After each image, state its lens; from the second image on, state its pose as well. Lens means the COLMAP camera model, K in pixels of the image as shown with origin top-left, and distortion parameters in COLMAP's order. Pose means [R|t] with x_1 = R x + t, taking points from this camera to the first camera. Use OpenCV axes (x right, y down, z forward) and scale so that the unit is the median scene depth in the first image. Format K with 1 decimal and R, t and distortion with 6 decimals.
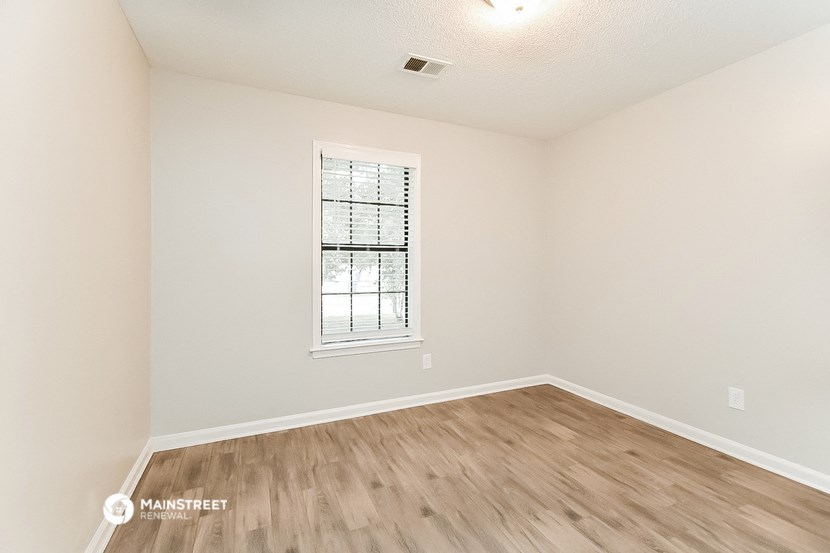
lens RADIAL K [[367.1, 0, 421.0], [0, 367.1, 267.1], [0, 0, 1]] dist [0.001806, -0.000082]
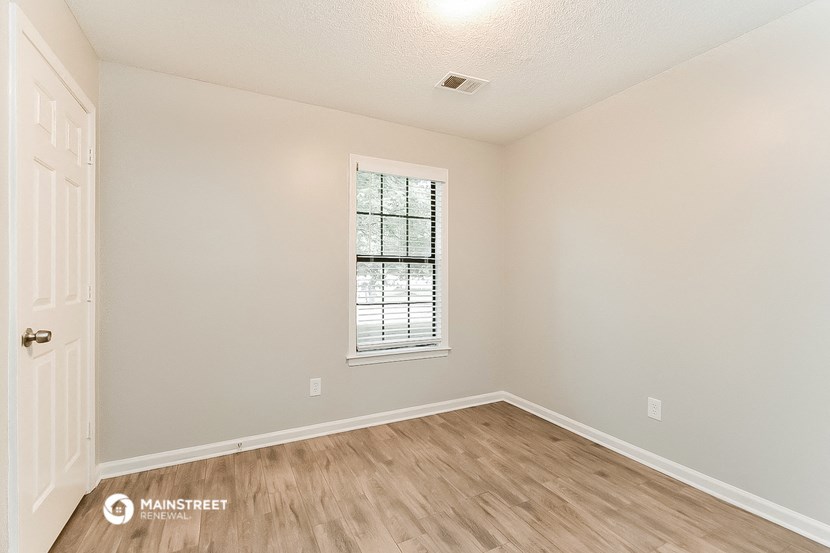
lens RADIAL K [[374.7, 0, 415.2], [0, 374.7, 280.2], [0, 0, 1]] dist [0.043551, 0.000034]
pose [[0.999476, 0.002569, 0.032255, -0.129367], [-0.002757, 0.999979, 0.005797, 0.000090], [-0.032240, -0.005883, 0.999463, -0.056516]]
